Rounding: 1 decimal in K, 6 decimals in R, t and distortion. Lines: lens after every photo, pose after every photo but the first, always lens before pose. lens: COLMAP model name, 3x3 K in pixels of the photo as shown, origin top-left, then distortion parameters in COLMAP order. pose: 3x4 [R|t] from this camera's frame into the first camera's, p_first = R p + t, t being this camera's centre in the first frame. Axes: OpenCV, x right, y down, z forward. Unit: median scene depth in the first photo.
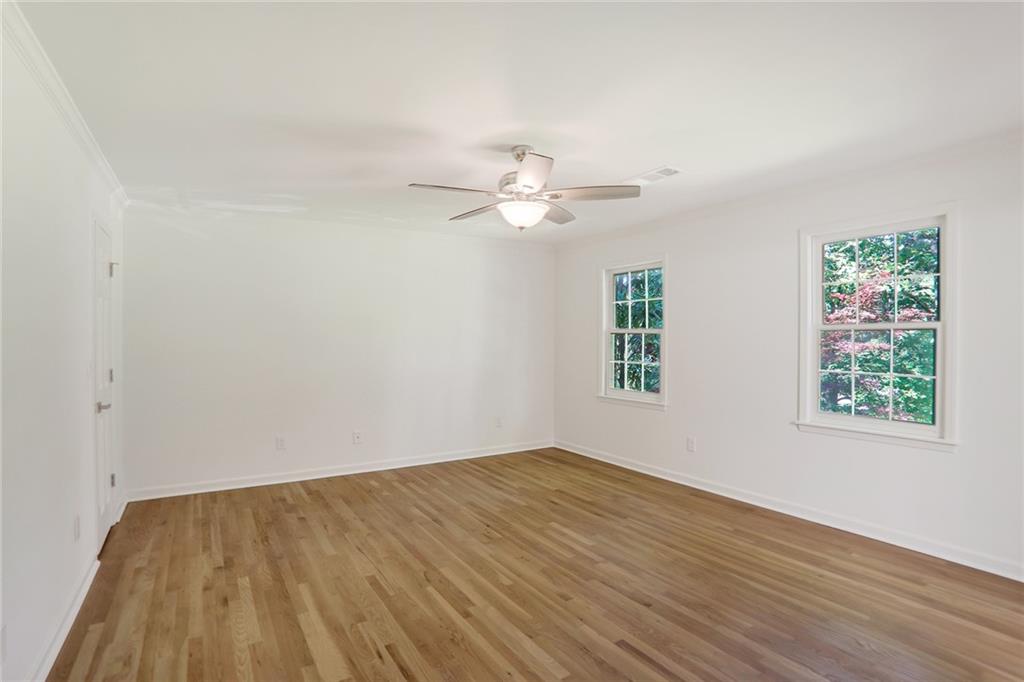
lens RADIAL K [[513.7, 0, 512.5], [0, 513.7, 346.7], [0, 0, 1]] dist [-0.089222, 0.038939]
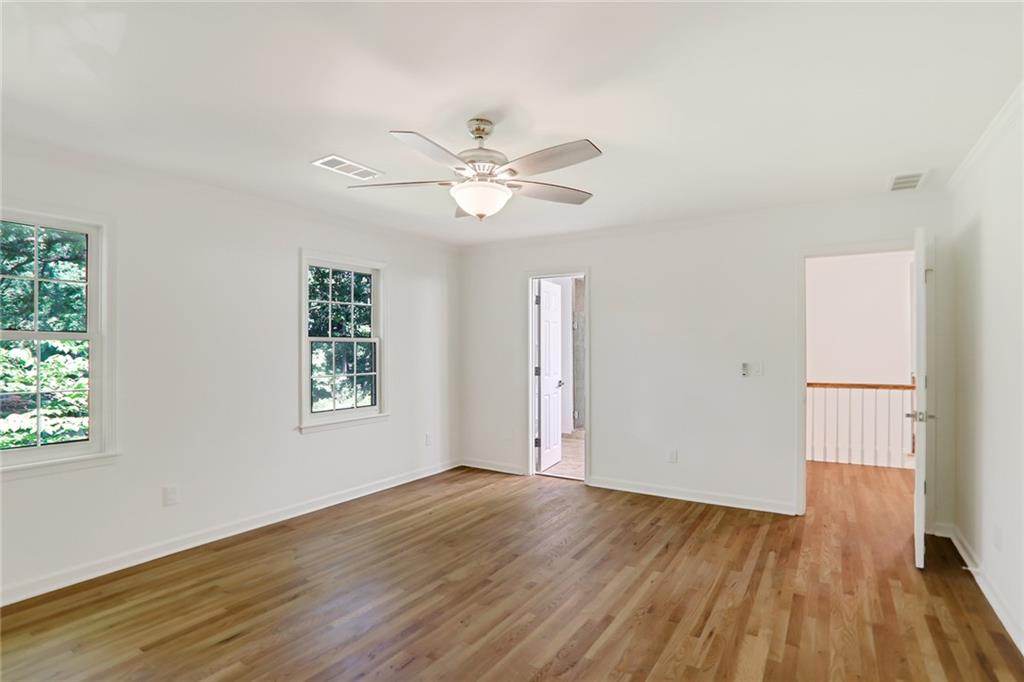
lens RADIAL K [[513.7, 0, 512.5], [0, 513.7, 346.7], [0, 0, 1]] dist [-0.089222, 0.038939]
pose [[-0.426919, 0.006888, 0.904264, -0.723177], [0.019775, 0.999803, 0.001720, -0.016116], [-0.904074, 0.018616, -0.426971, 1.245440]]
